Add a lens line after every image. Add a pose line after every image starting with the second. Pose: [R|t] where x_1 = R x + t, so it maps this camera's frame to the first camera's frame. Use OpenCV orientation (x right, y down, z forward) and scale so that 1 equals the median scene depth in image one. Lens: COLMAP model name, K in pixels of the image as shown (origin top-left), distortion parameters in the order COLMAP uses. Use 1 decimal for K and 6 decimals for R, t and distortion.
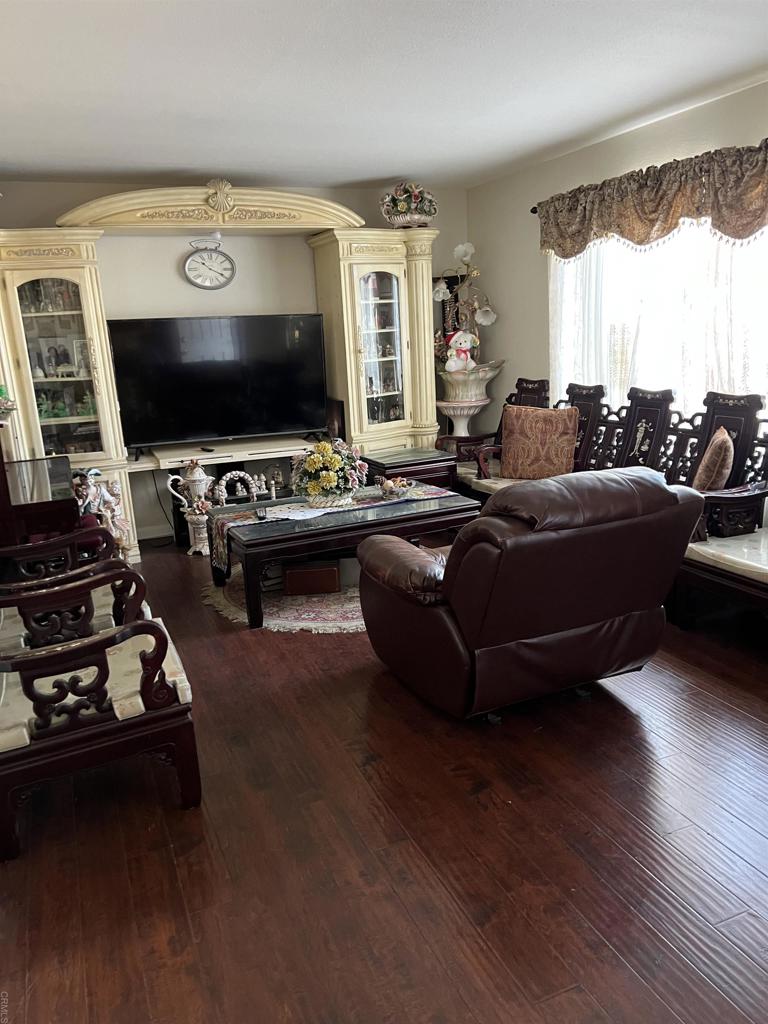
lens RADIAL K [[776.1, 0, 385.5], [0, 776.1, 564.9], [0, 0, 1]] dist [0.020822, -0.060284]
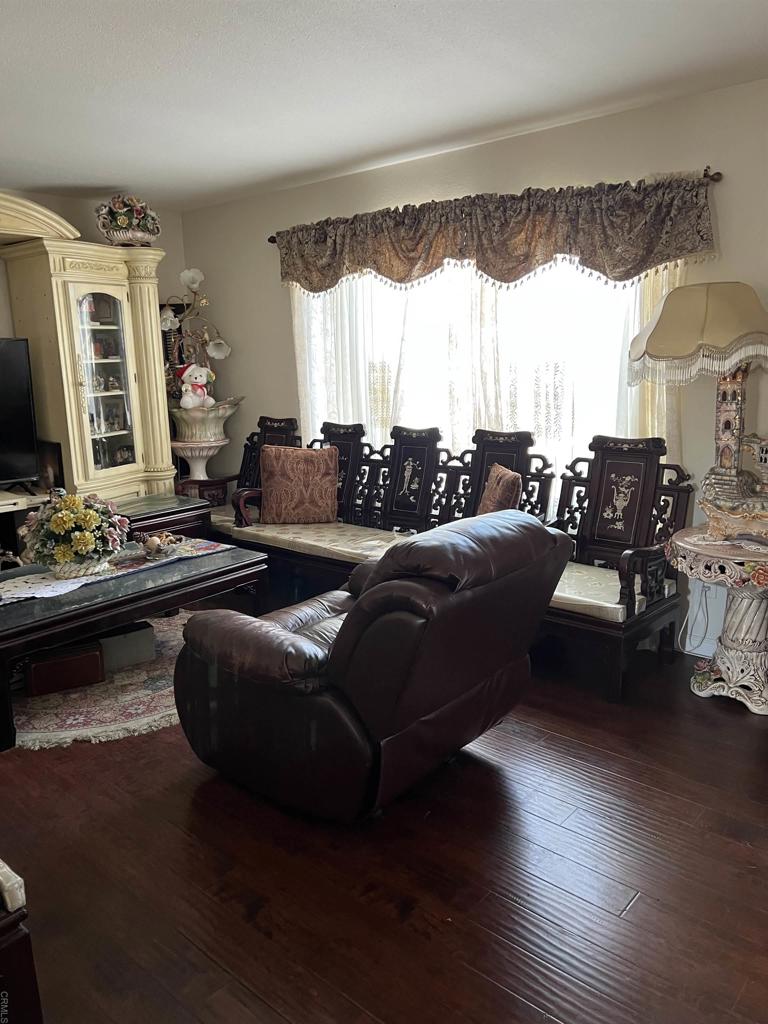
lens RADIAL K [[776.1, 0, 389.6], [0, 776.1, 542.4], [0, 0, 1]] dist [0.020822, -0.060284]
pose [[0.894709, -0.071911, 0.440823, -0.137315], [0.104756, 0.993210, -0.050594, -0.034903], [-0.434191, 0.091445, 0.896167, 0.146749]]
